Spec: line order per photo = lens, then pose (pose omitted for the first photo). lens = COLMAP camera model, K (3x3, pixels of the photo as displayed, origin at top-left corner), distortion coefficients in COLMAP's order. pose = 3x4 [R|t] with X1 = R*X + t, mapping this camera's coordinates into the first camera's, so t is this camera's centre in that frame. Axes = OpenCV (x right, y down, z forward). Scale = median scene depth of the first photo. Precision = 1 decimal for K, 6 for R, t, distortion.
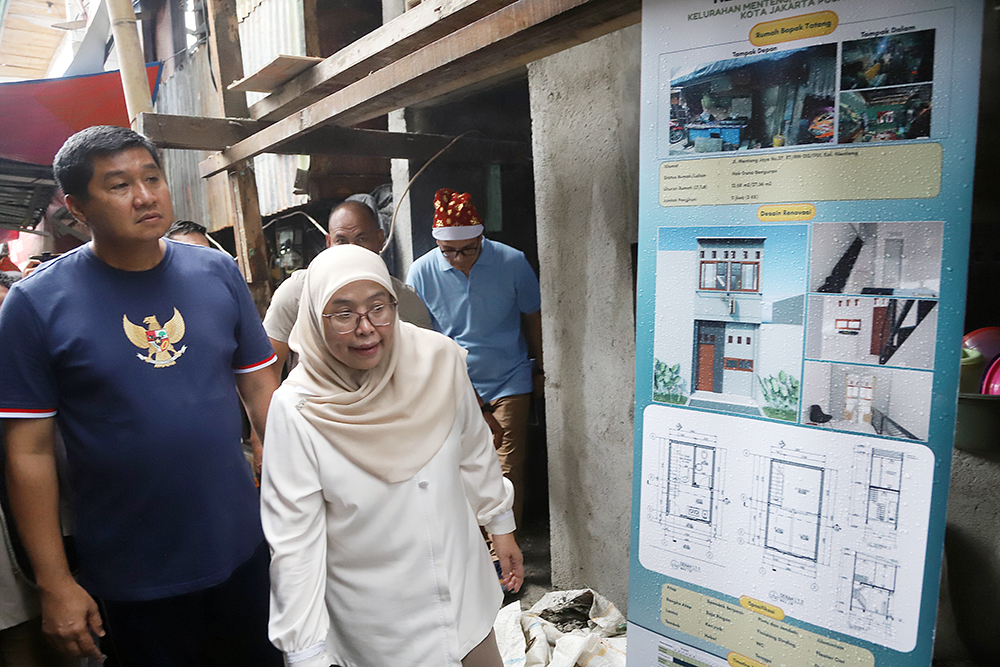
lens RADIAL K [[744.2, 0, 502.5], [0, 744.2, 335.4], [0, 0, 1]] dist [-0.094815, -0.007263]
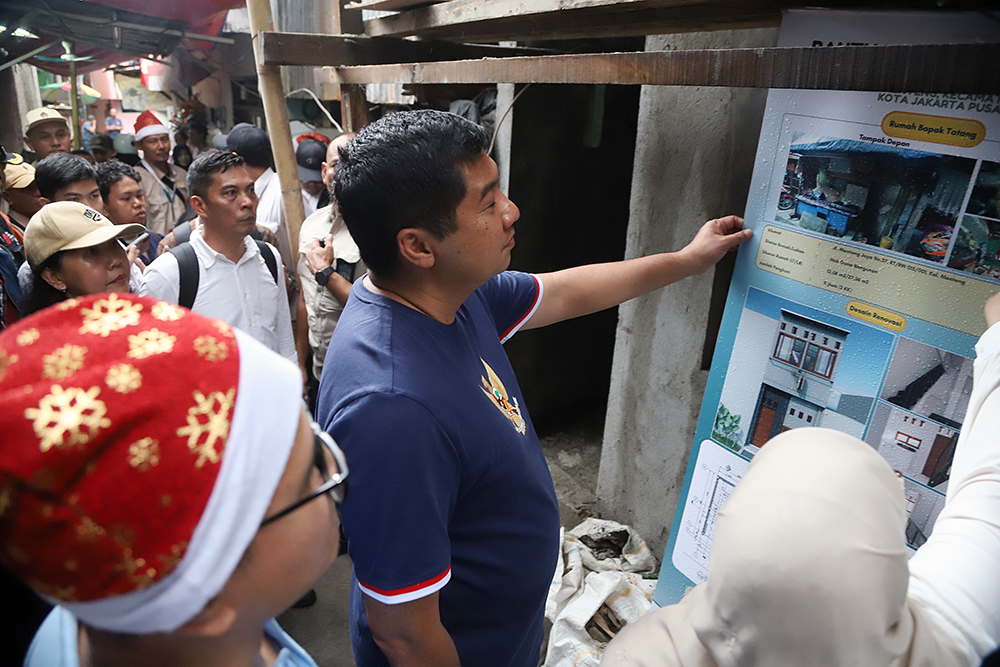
lens RADIAL K [[699.2, 0, 470.1], [0, 699.2, 332.6], [0, 0, 1]] dist [-0.096794, 0.020282]
pose [[0.981103, 0.139369, -0.134212, -0.027626], [-0.101115, 0.960713, 0.258470, -0.301440], [0.164962, -0.240015, 0.956651, 0.013806]]
